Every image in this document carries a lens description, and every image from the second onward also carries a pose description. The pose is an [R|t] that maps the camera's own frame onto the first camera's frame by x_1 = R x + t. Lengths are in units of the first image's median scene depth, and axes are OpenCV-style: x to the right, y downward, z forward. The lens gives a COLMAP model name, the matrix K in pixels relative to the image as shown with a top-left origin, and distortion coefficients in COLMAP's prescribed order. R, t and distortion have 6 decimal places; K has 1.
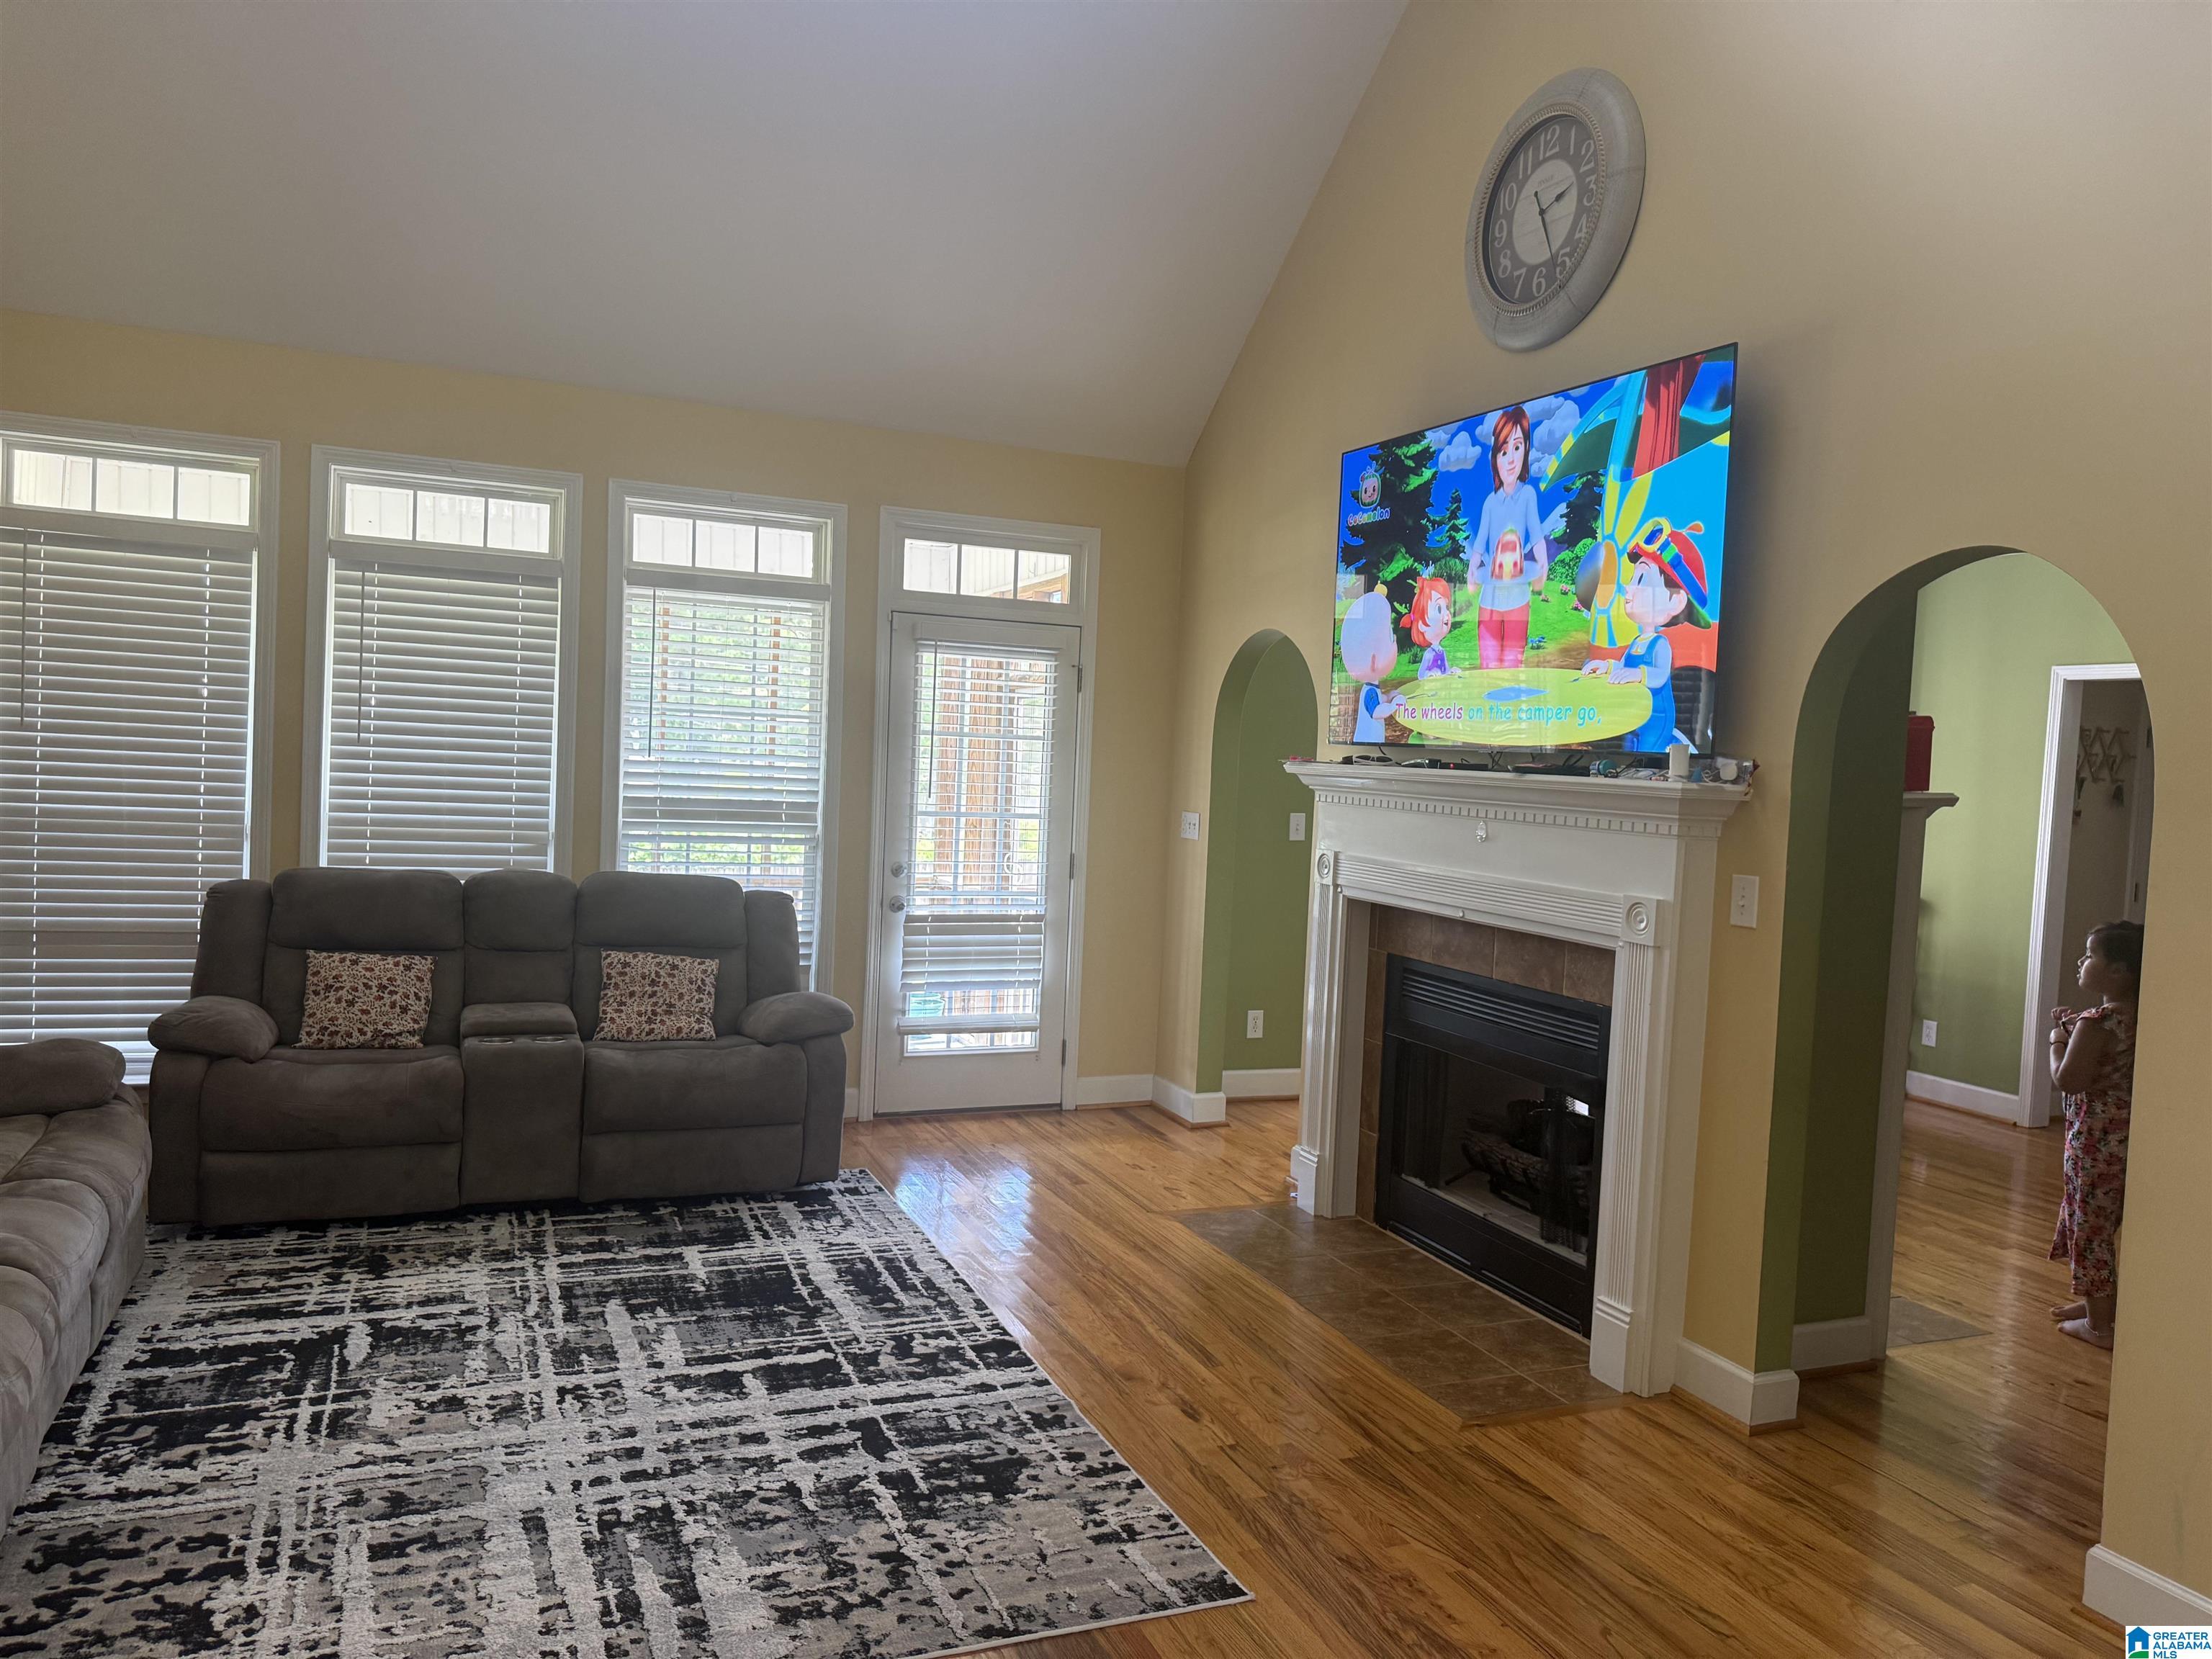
lens RADIAL K [[1546.3, 0, 1101.2], [0, 1546.3, 762.3], [0, 0, 1]] dist [0.054875, -0.122848]
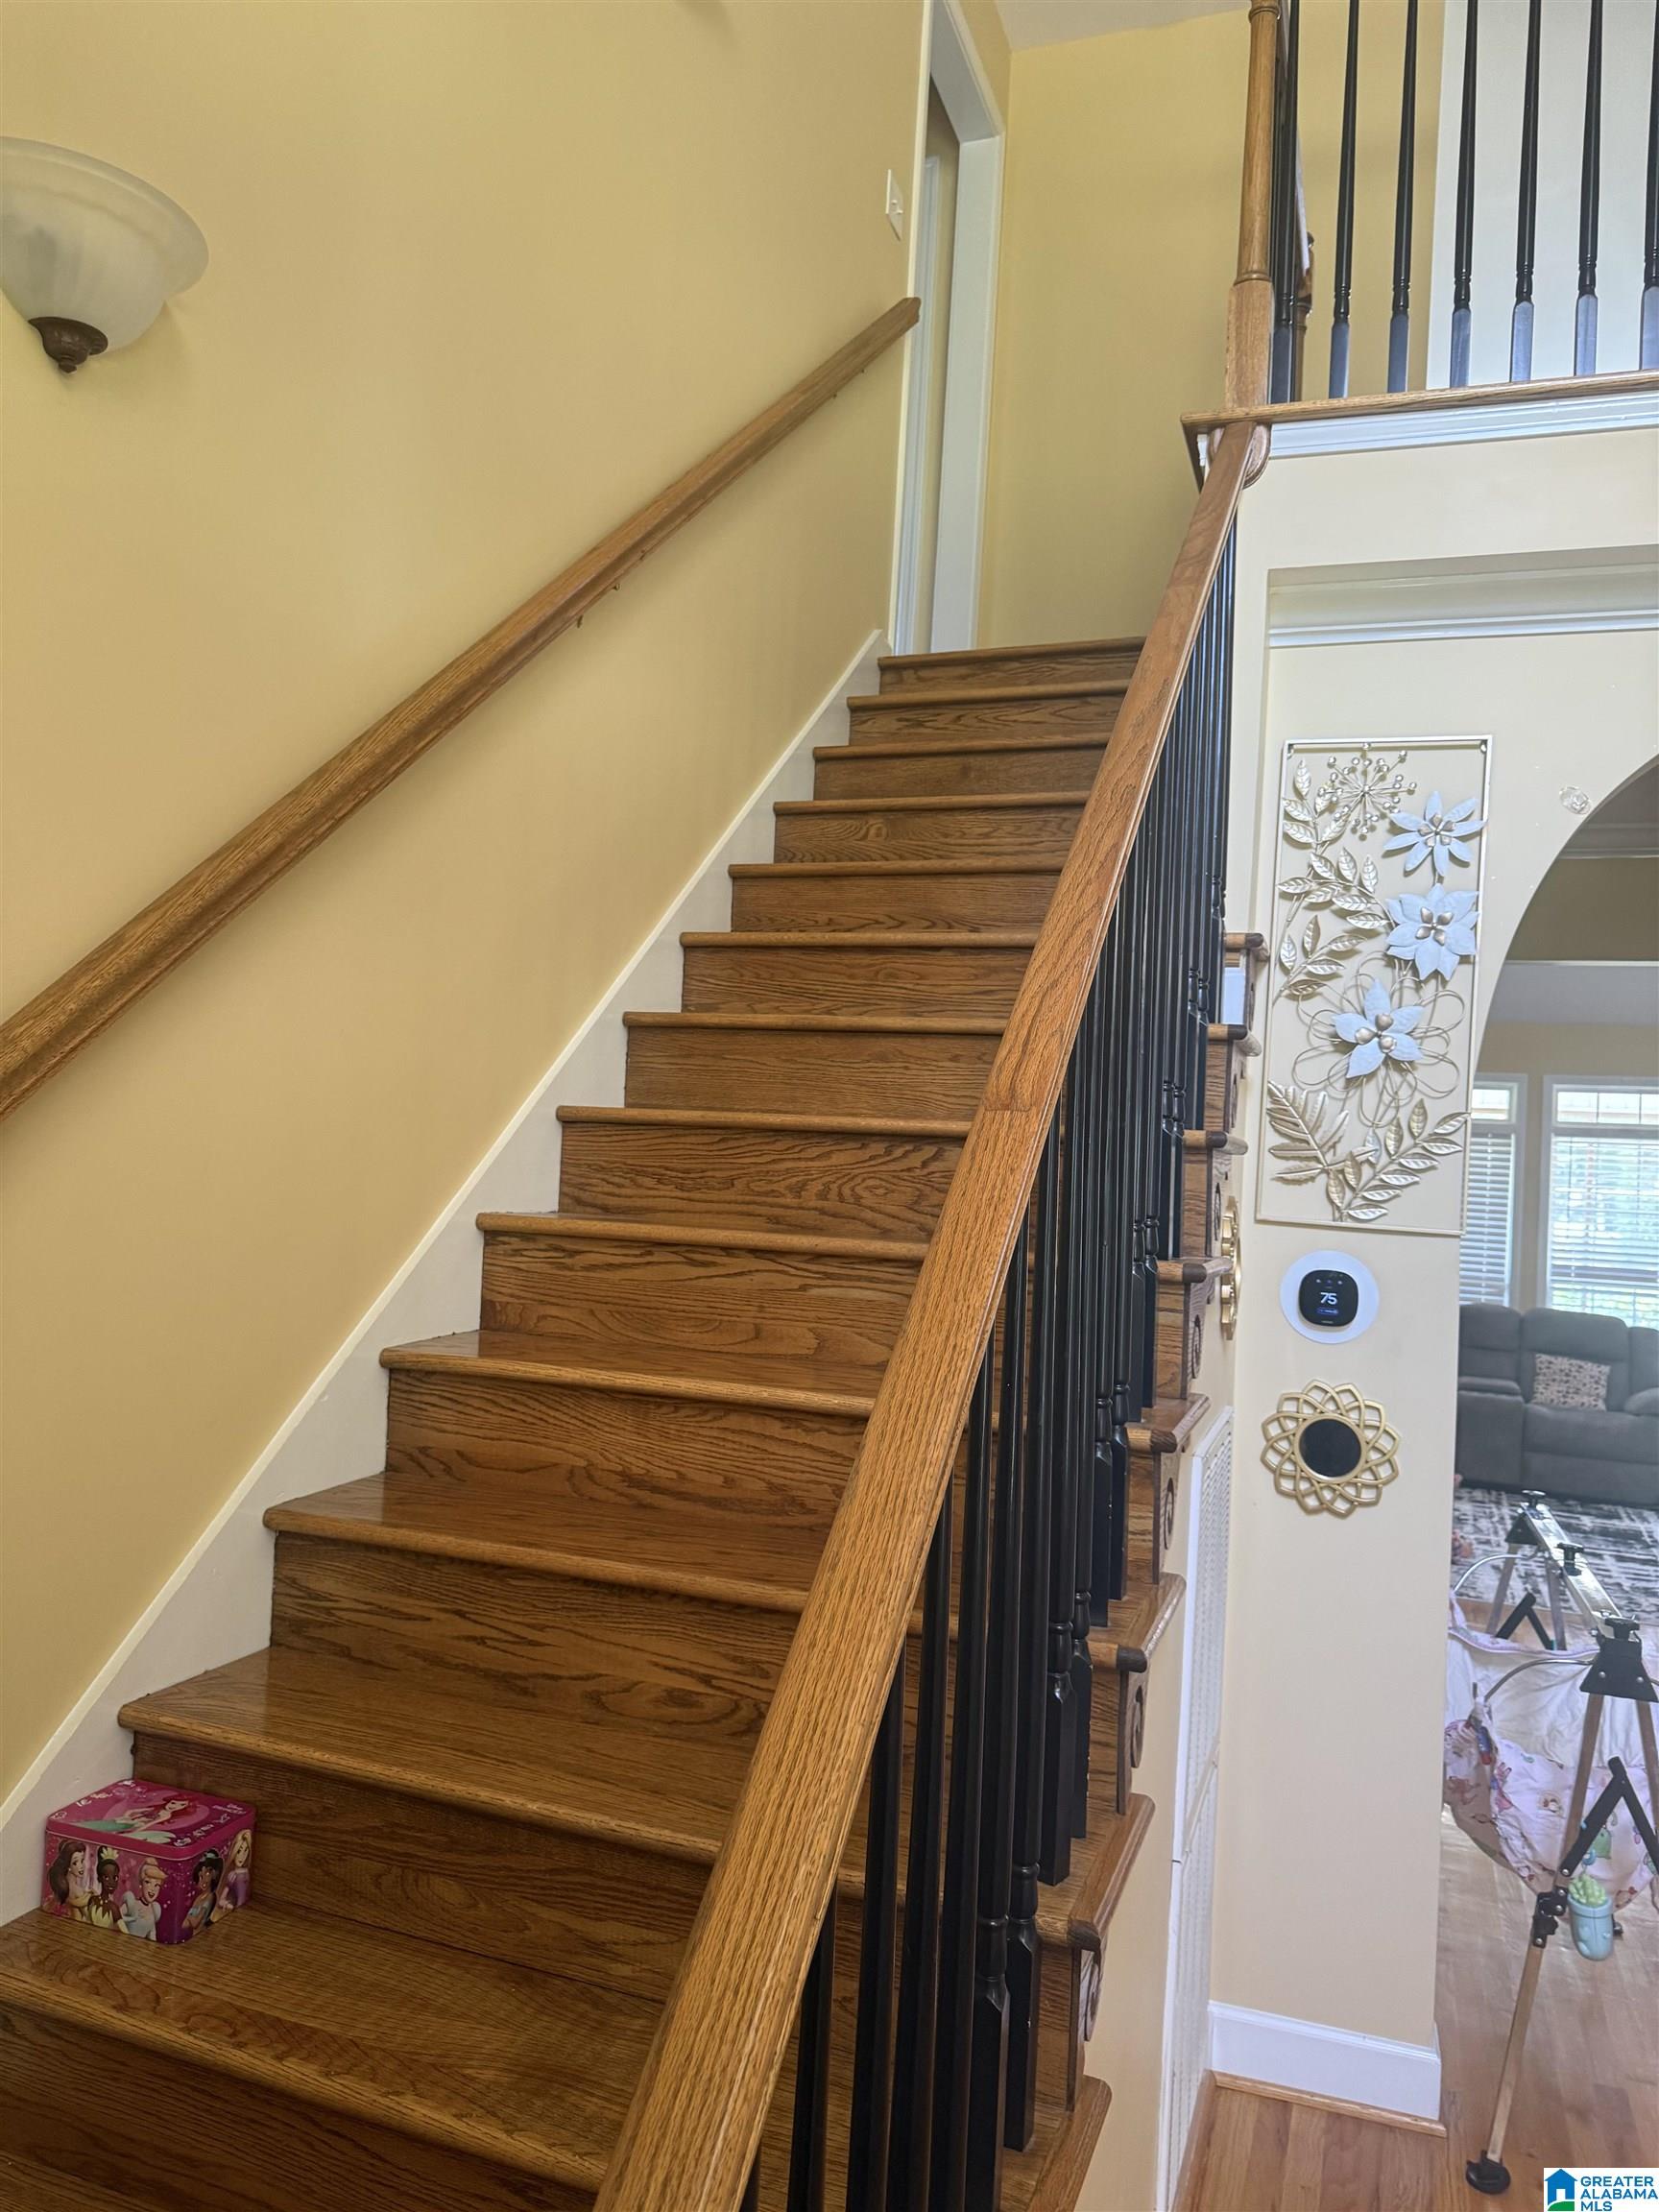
lens RADIAL K [[1546.3, 0, 829.5], [0, 1546.3, 1106.0], [0, 0, 1]] dist [0.054875, -0.122848]
pose [[0.730673, -0.026524, -0.682212, 0.267043], [-0.033229, 0.996679, -0.074341, 0.002760], [0.681918, 0.076988, 0.727366, -0.744431]]
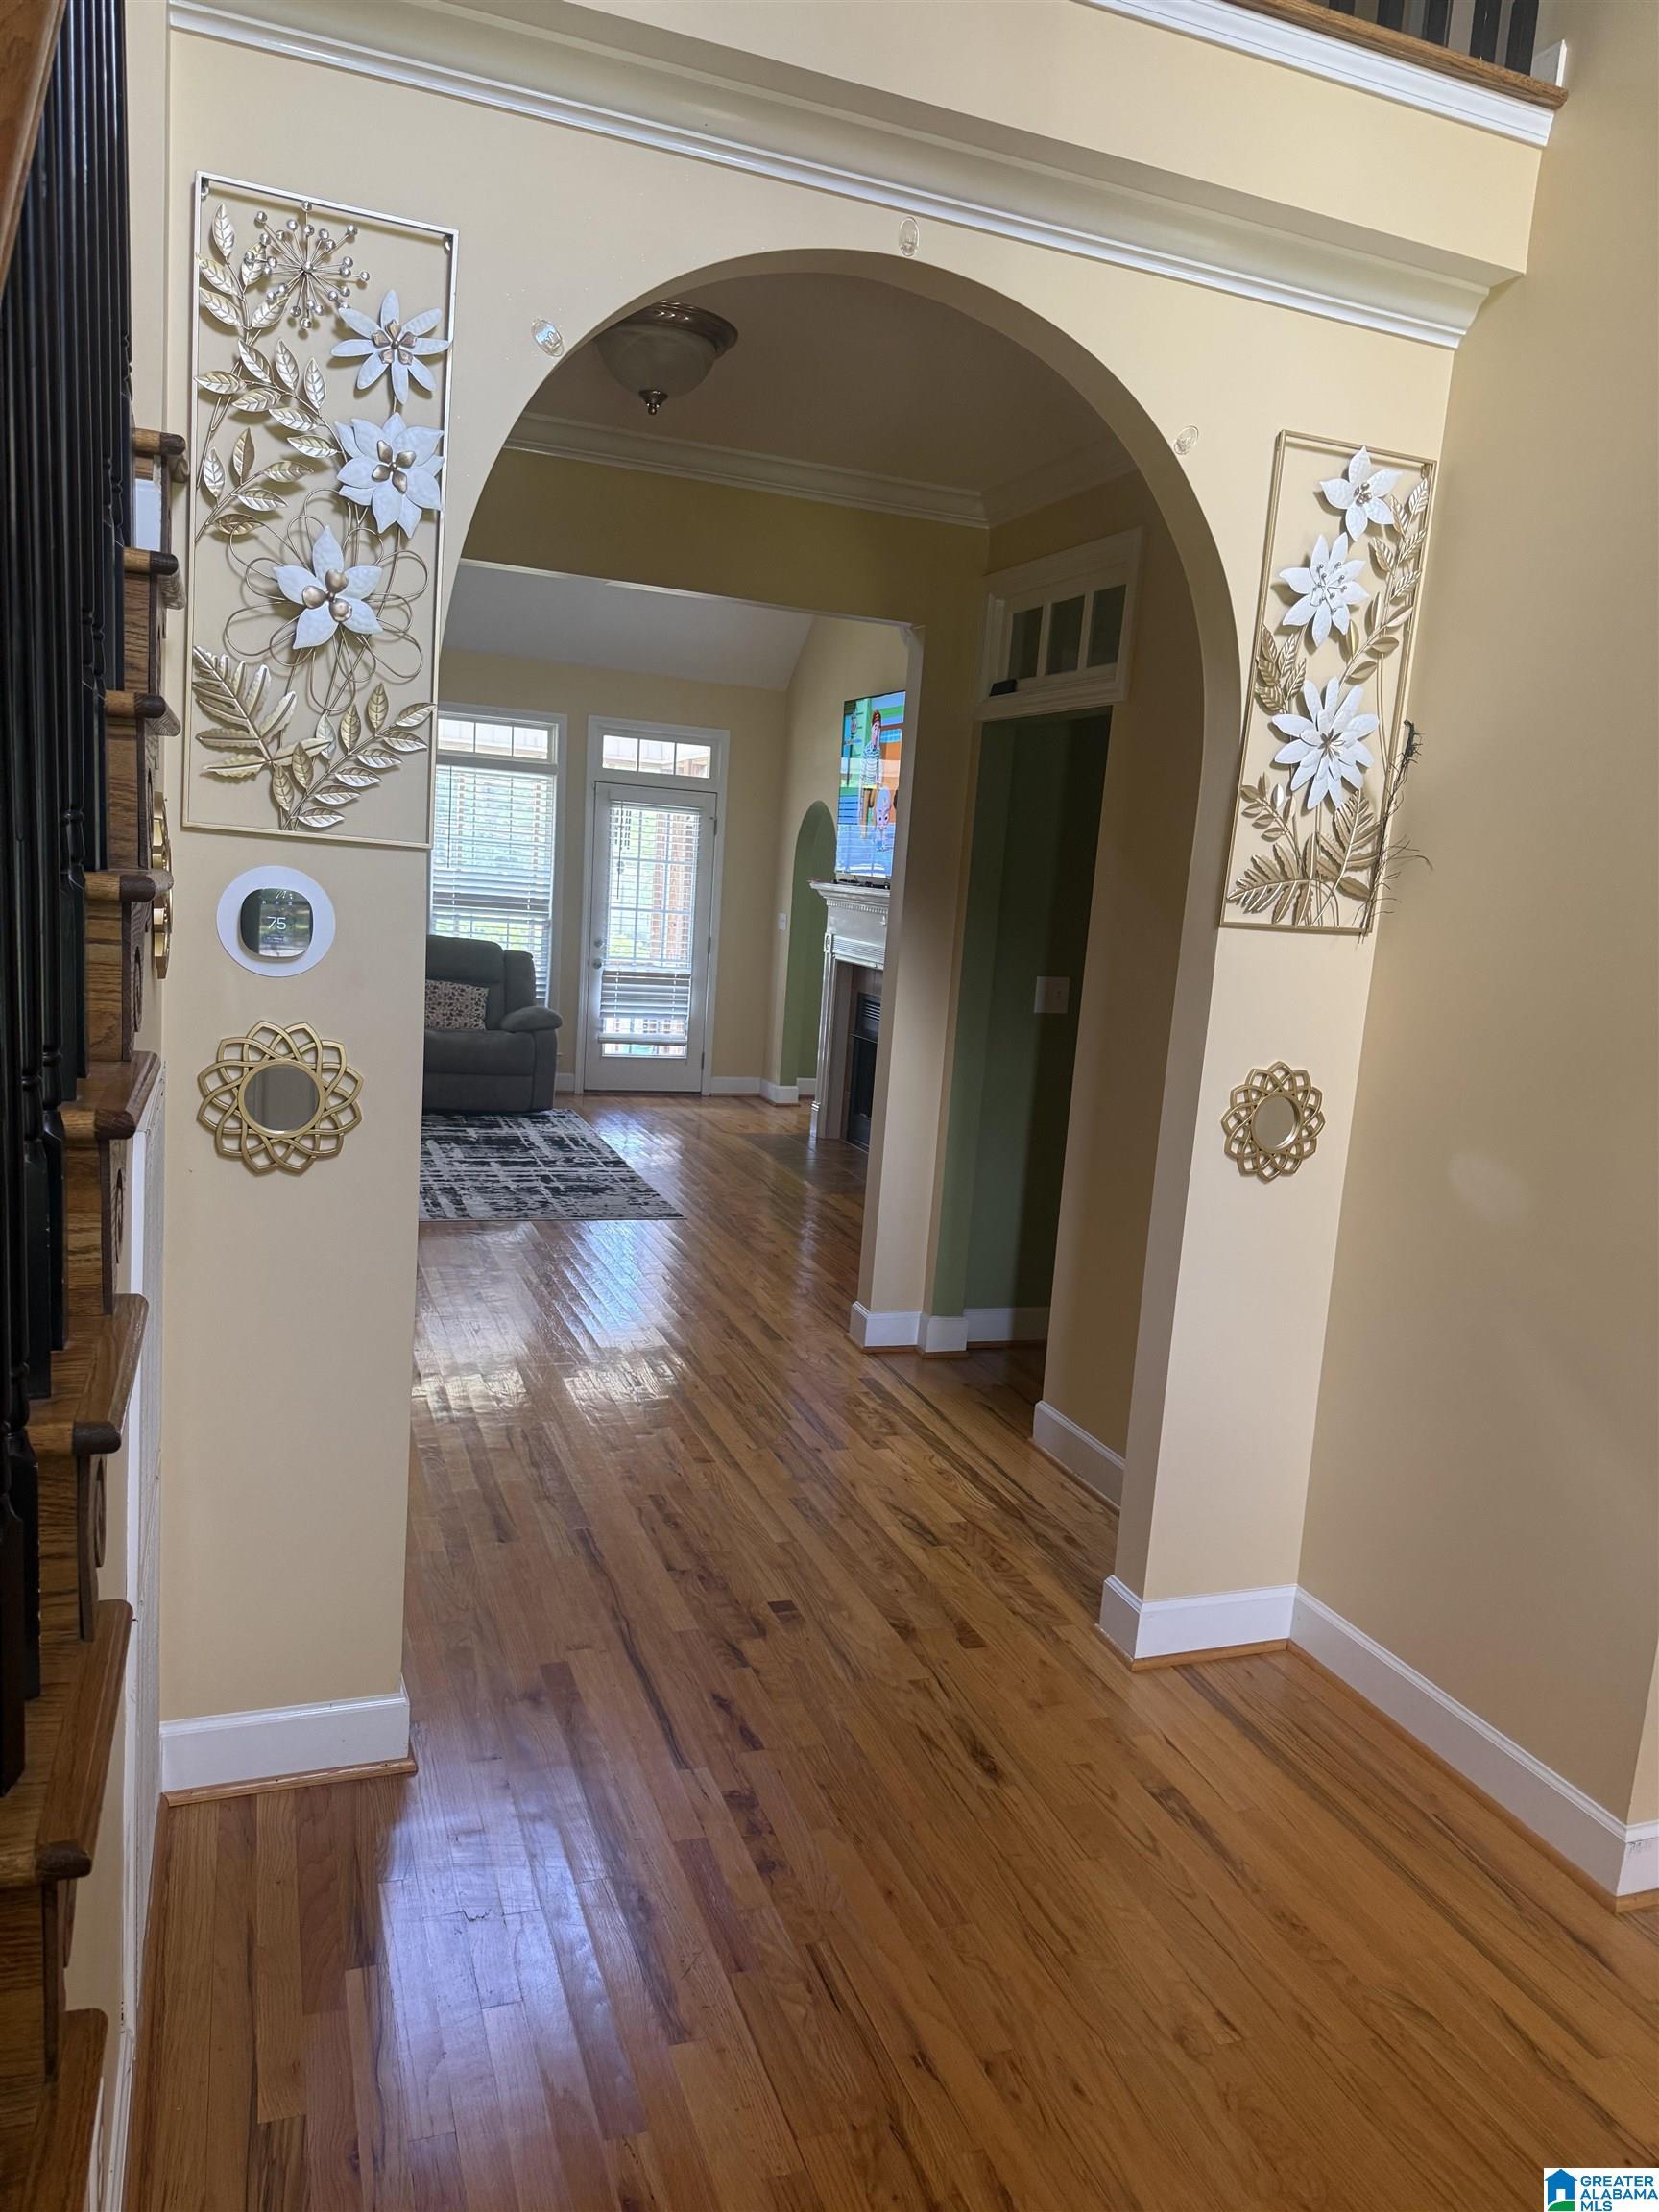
lens RADIAL K [[1540.7, 0, 829.5], [0, 1540.7, 1106.0], [0, 0, 1]] dist [0.011179, -0.022940]
pose [[0.998294, 0.033602, -0.047740, 0.213453], [-0.026698, 0.990000, 0.138518, 0.008903], [0.051917, -0.137007, 0.989209, -0.677787]]
